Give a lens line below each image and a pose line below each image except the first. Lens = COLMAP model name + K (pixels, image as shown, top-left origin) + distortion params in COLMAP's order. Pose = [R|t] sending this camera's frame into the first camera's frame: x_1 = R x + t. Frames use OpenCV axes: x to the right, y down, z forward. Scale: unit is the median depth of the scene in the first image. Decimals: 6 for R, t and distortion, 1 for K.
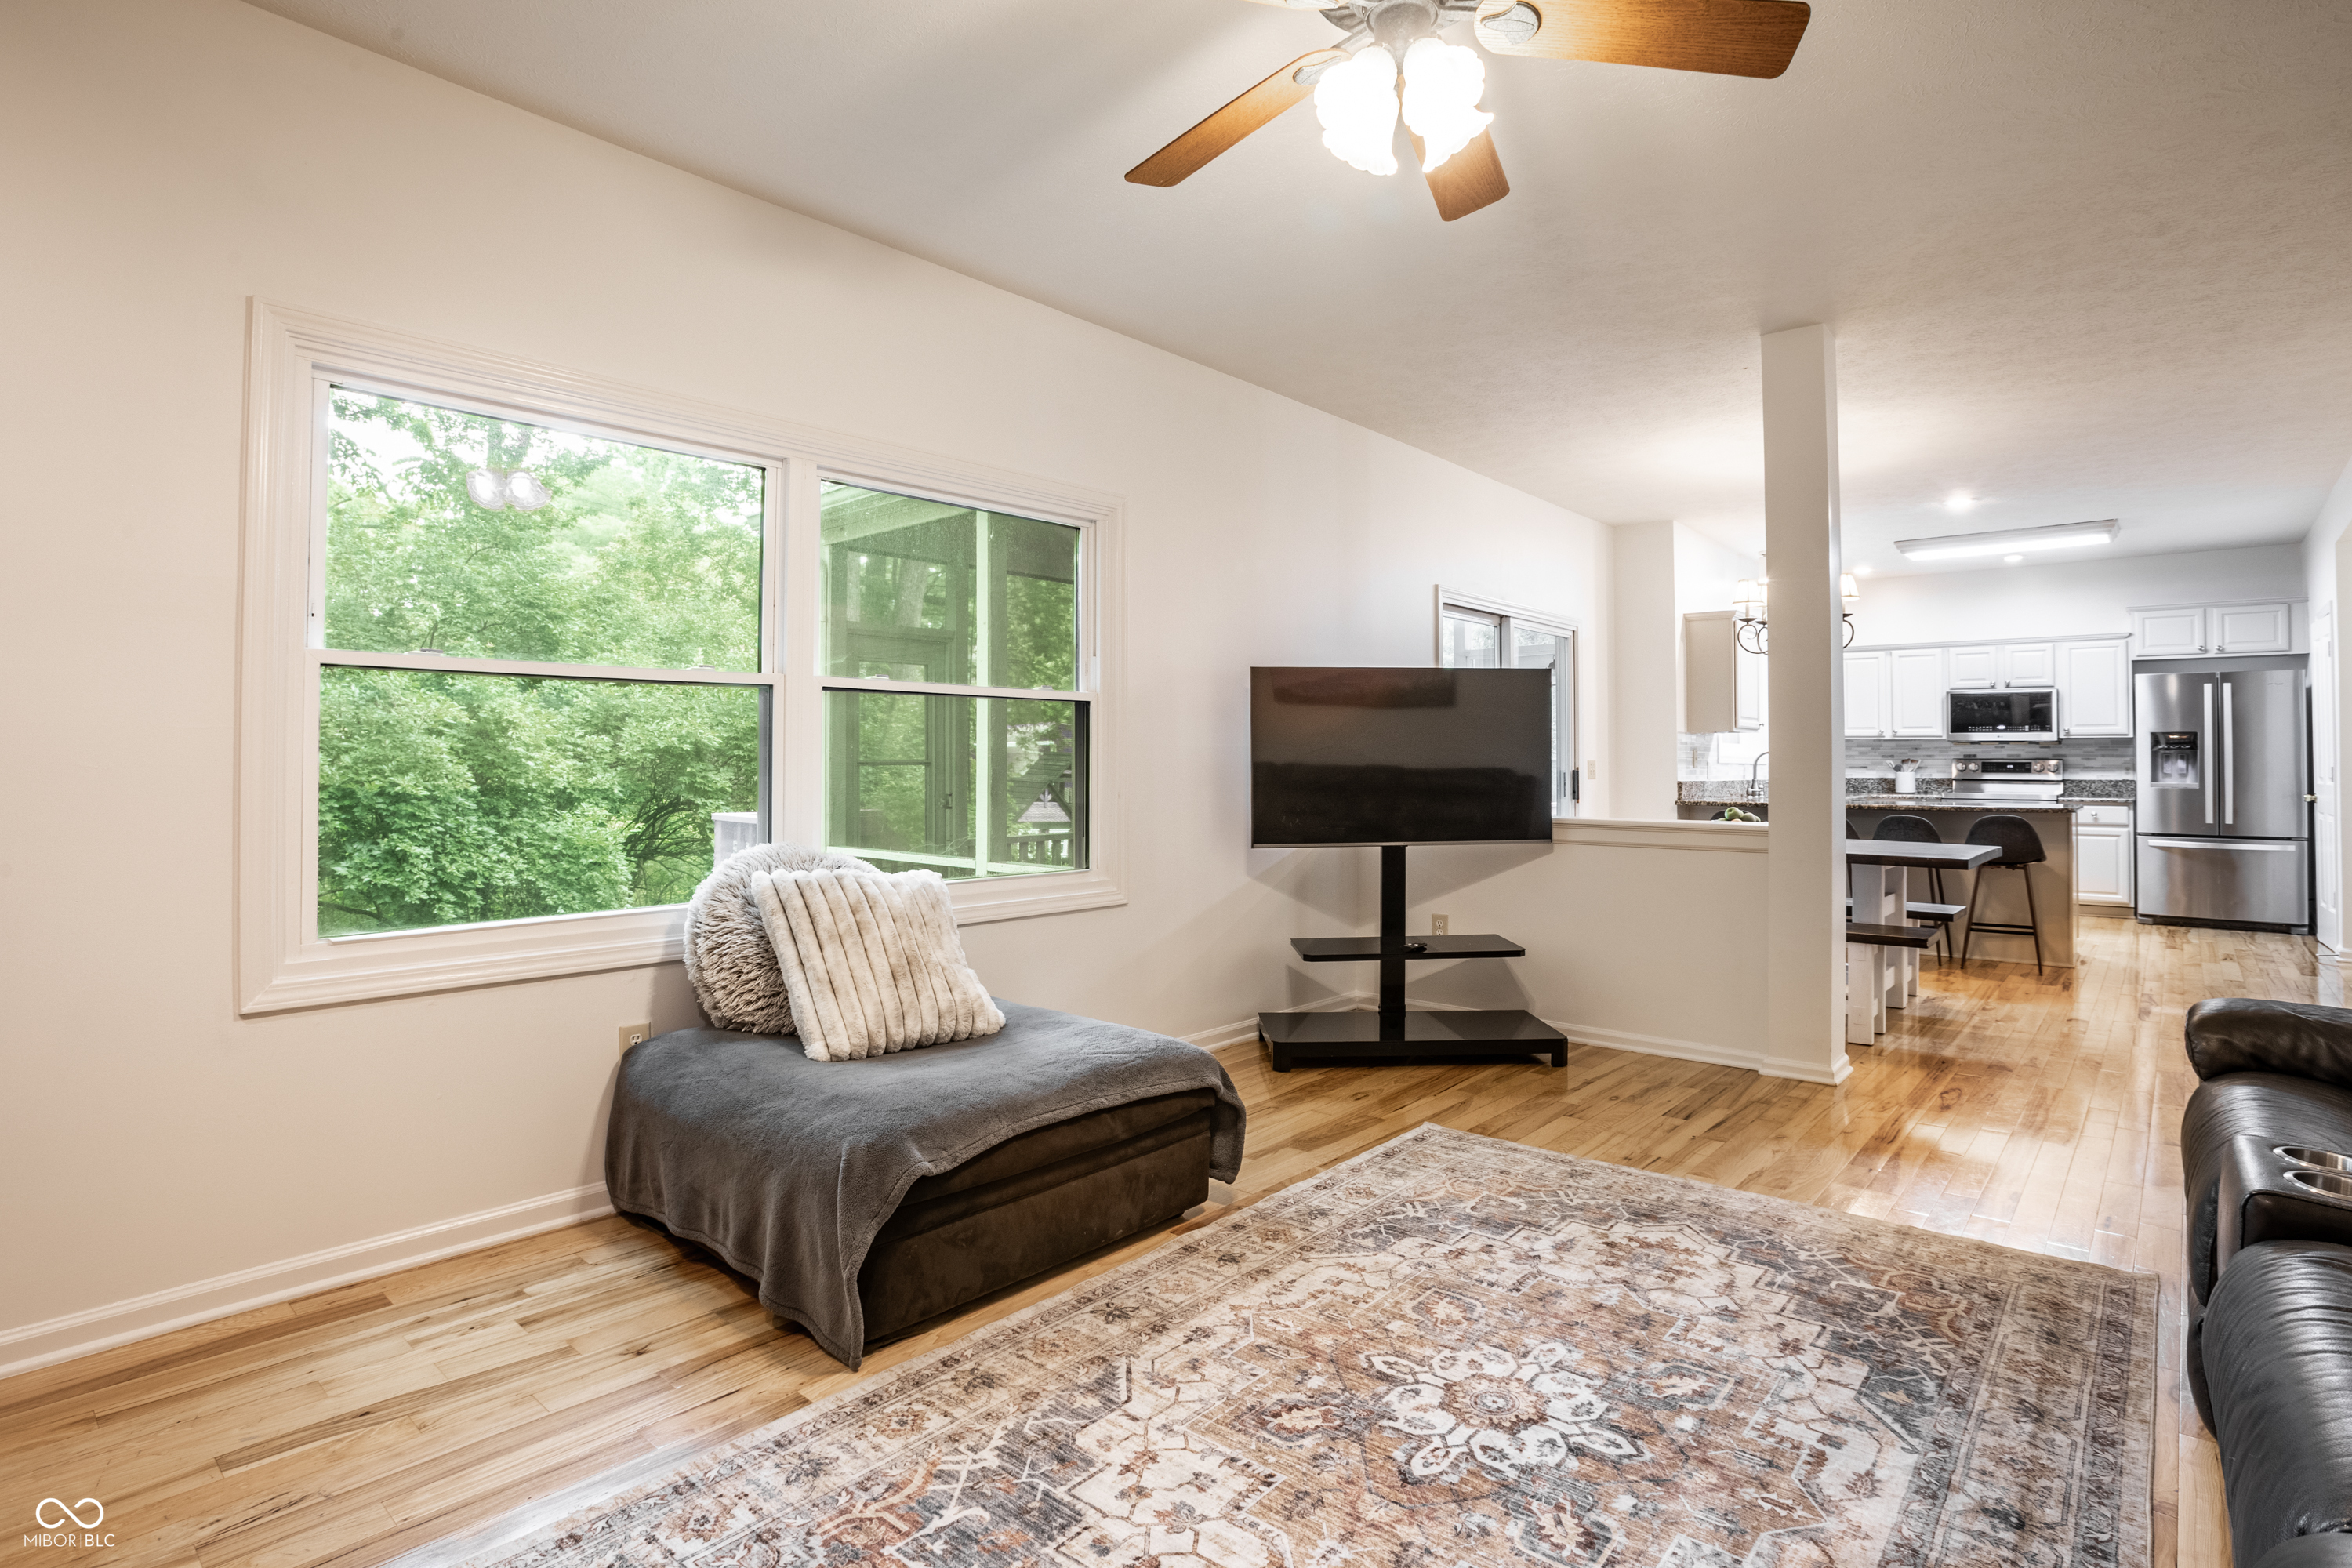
lens RADIAL K [[1226.6, 0, 1168.9], [0, 1226.6, 719.3], [0, 0, 1]] dist [-0.062757, 0.025384]
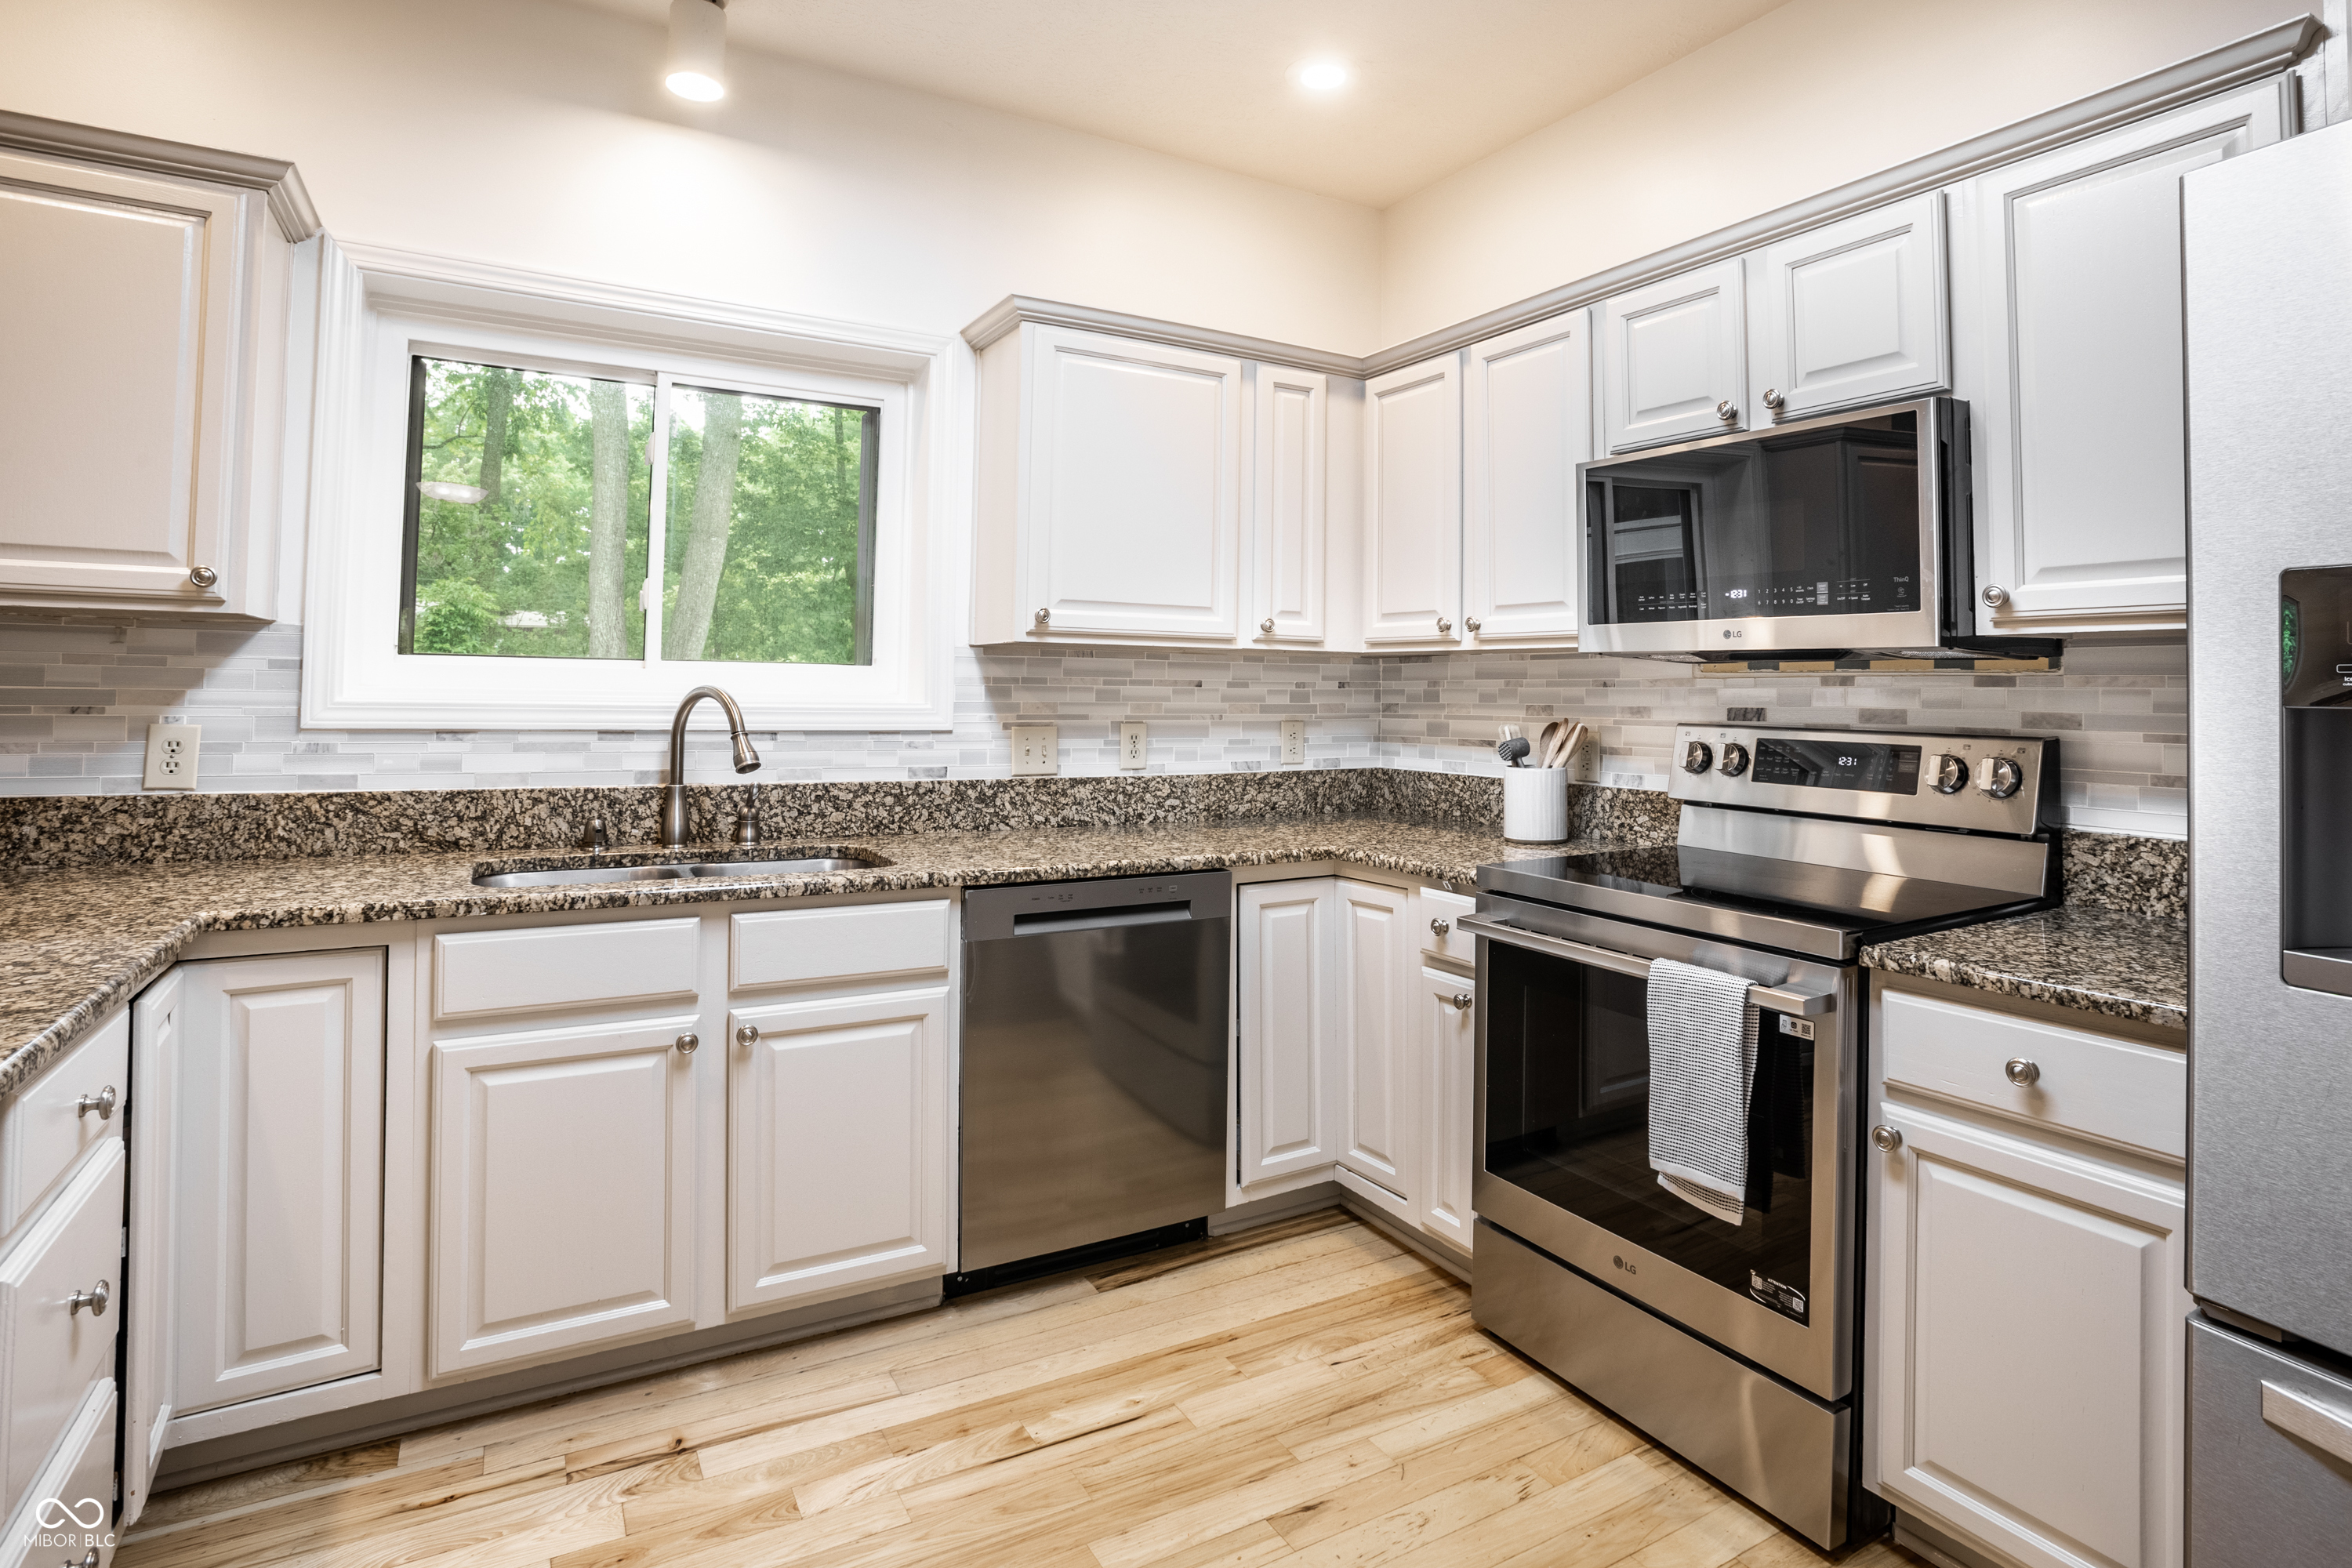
lens RADIAL K [[1226.6, 0, 1212.1], [0, 1226.6, 639.3], [0, 0, 1]] dist [-0.062757, 0.025384]
pose [[0.947448, -0.006749, -0.319837, 0.750538], [0.004843, 0.999965, -0.006753, 0.018504], [0.319872, 0.004849, 0.947448, 0.830911]]
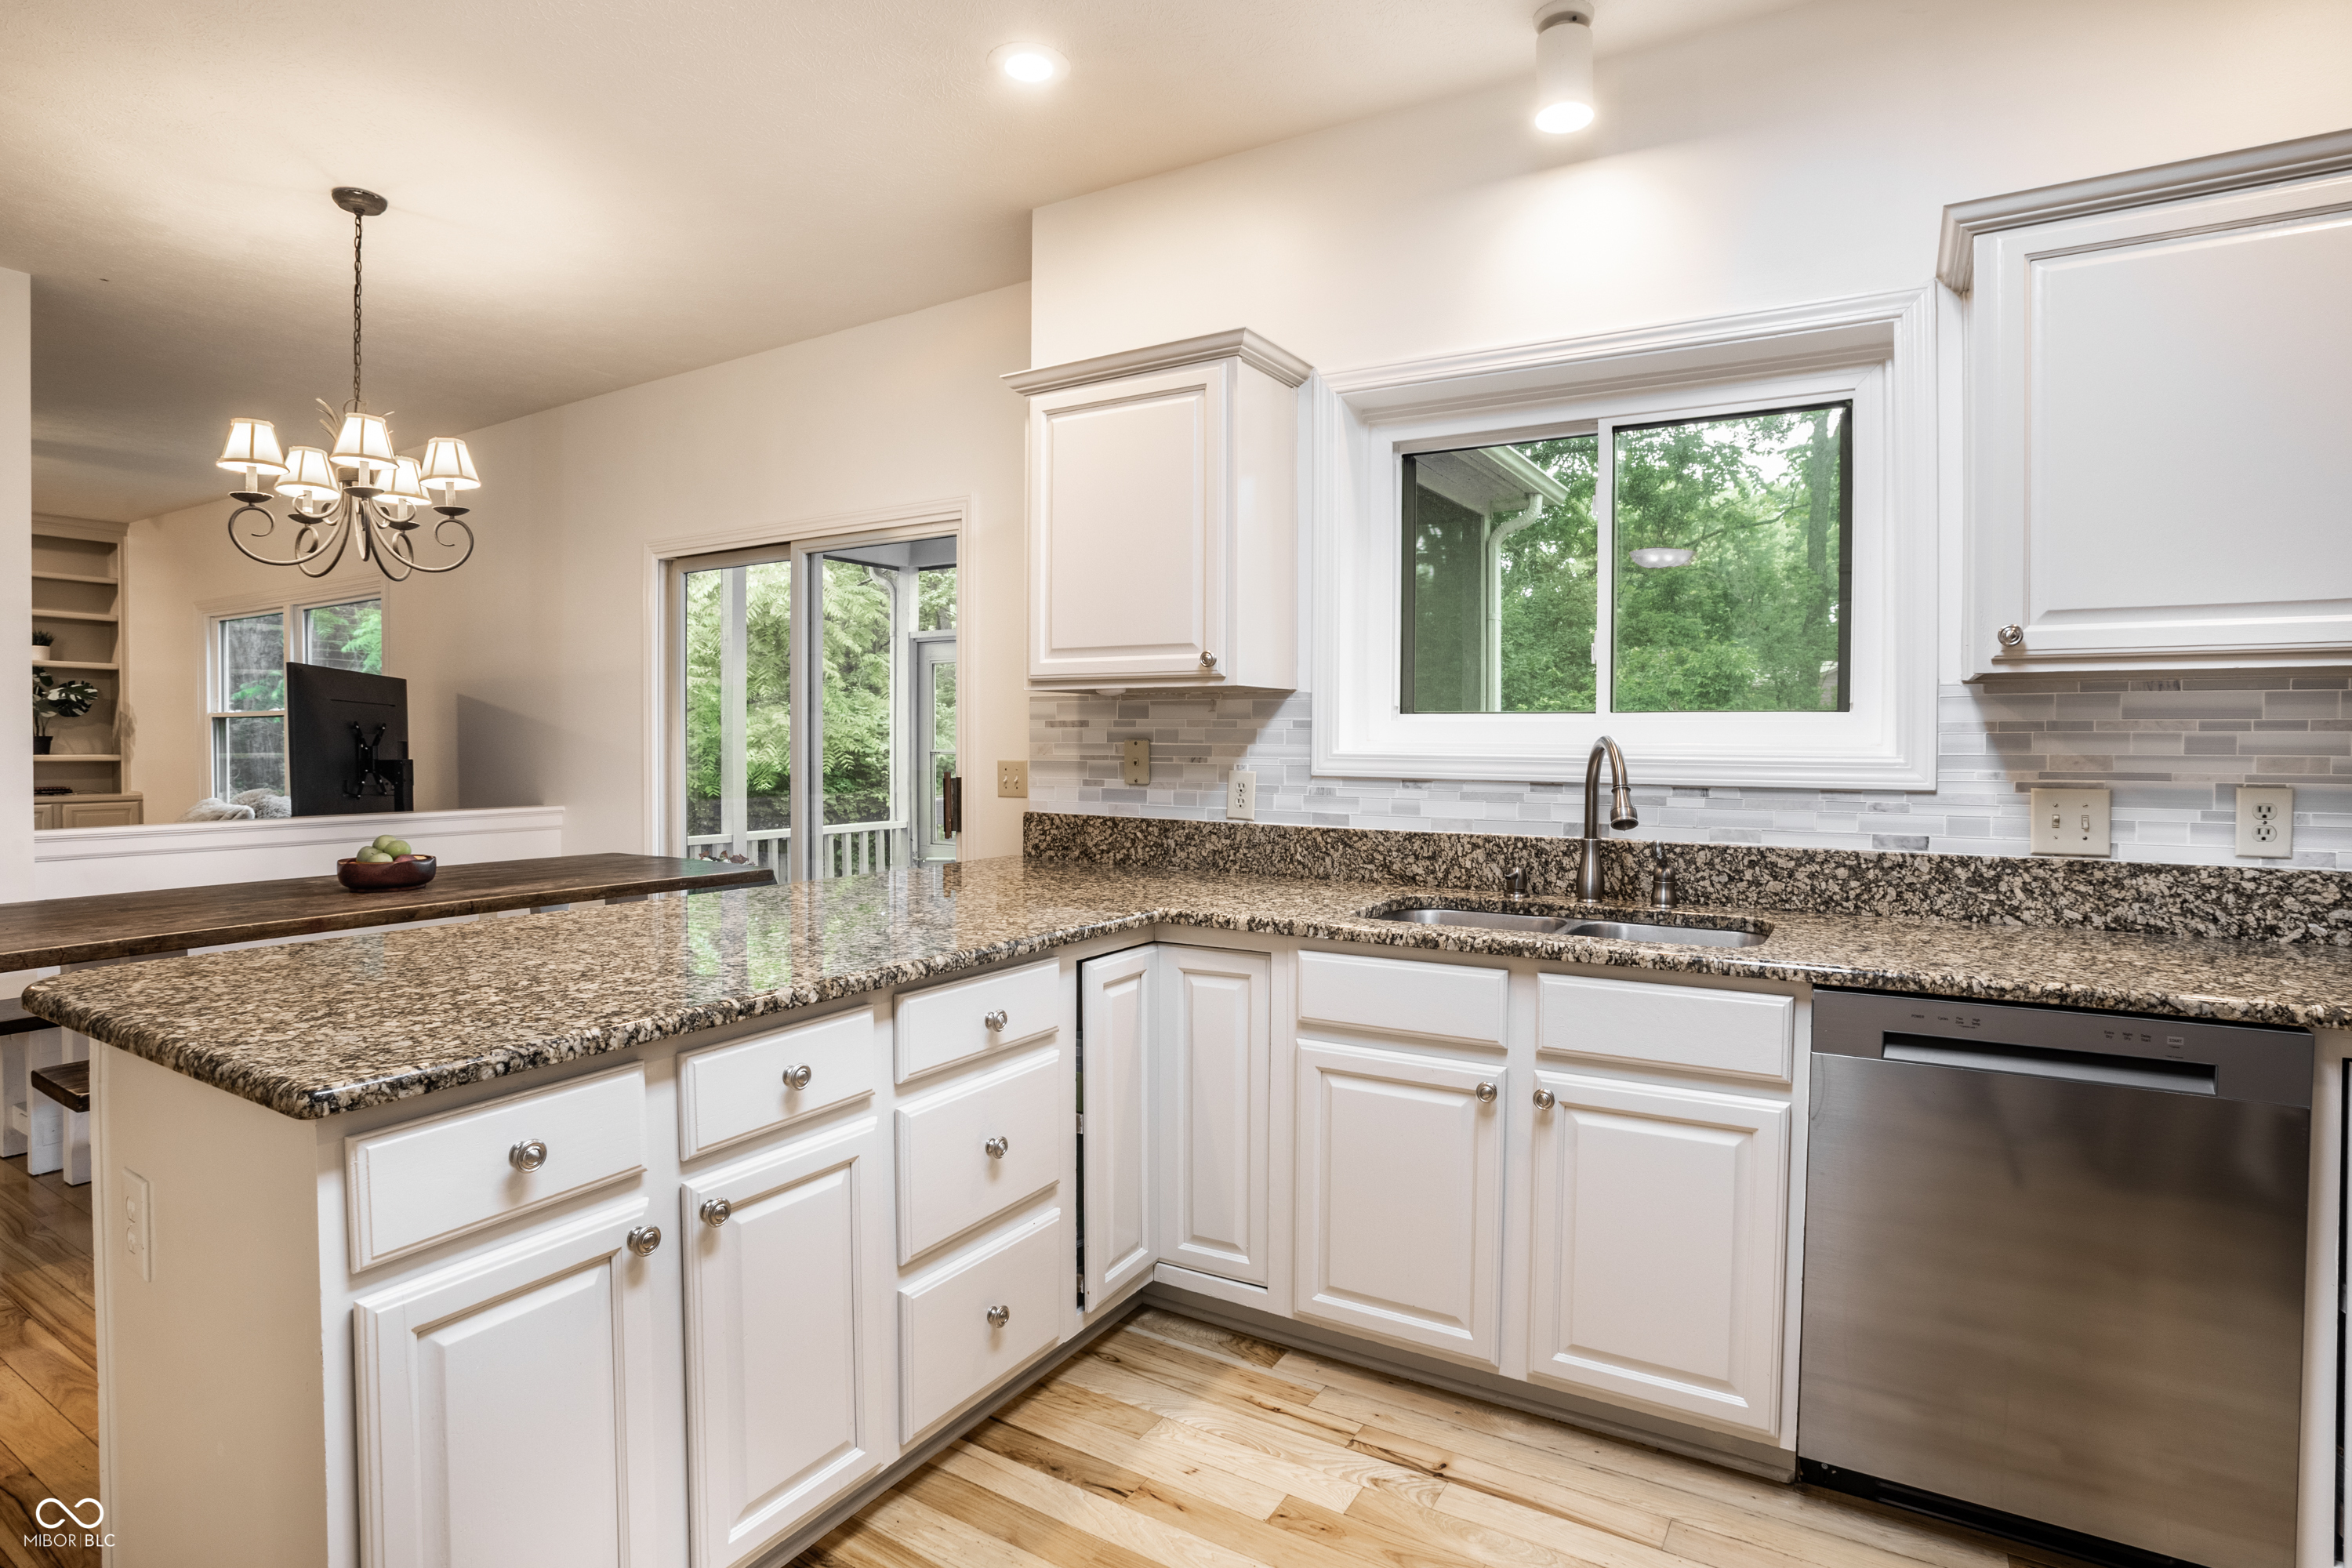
lens RADIAL K [[1226.6, 0, 1172.2], [0, 1226.6, 749.7], [0, 0, 1]] dist [-0.062757, 0.025384]
pose [[0.165954, 0.006424, -0.986113, 0.805883], [0.038119, 0.999190, 0.012924, 0.022790], [0.985397, -0.039734, 0.165575, 0.928784]]
